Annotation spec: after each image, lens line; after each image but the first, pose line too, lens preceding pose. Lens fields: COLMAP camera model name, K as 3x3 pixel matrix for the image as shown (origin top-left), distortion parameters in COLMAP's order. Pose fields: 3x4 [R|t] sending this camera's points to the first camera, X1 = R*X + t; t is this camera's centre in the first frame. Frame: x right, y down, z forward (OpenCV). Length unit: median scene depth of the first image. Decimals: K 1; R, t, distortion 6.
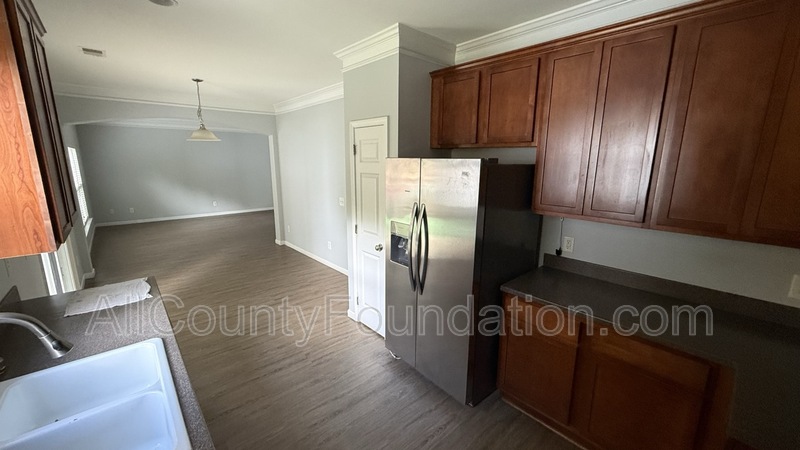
lens RADIAL K [[319.4, 0, 397.7], [0, 319.4, 224.3], [0, 0, 1]] dist [-0.000974, 0.000019]
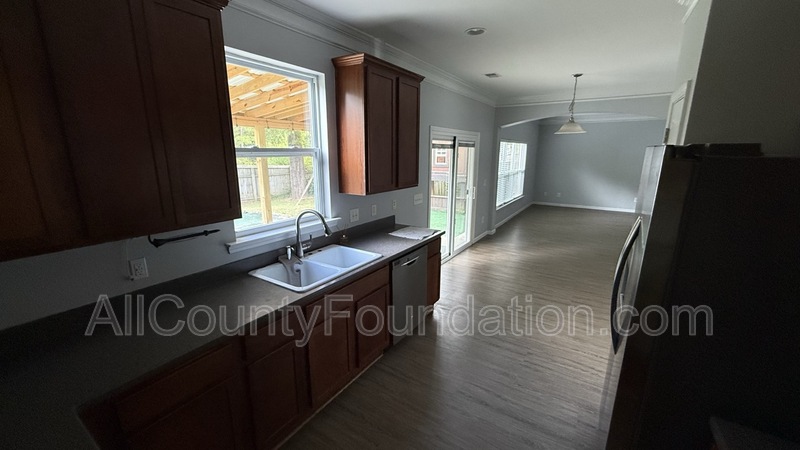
lens RADIAL K [[319.4, 0, 397.7], [0, 319.4, 224.3], [0, 0, 1]] dist [-0.000974, 0.000019]
pose [[0.267964, 0.212582, -0.939683, 0.290201], [-0.192662, 0.967475, 0.163929, -0.034590], [0.943969, 0.137114, 0.300205, 0.188475]]
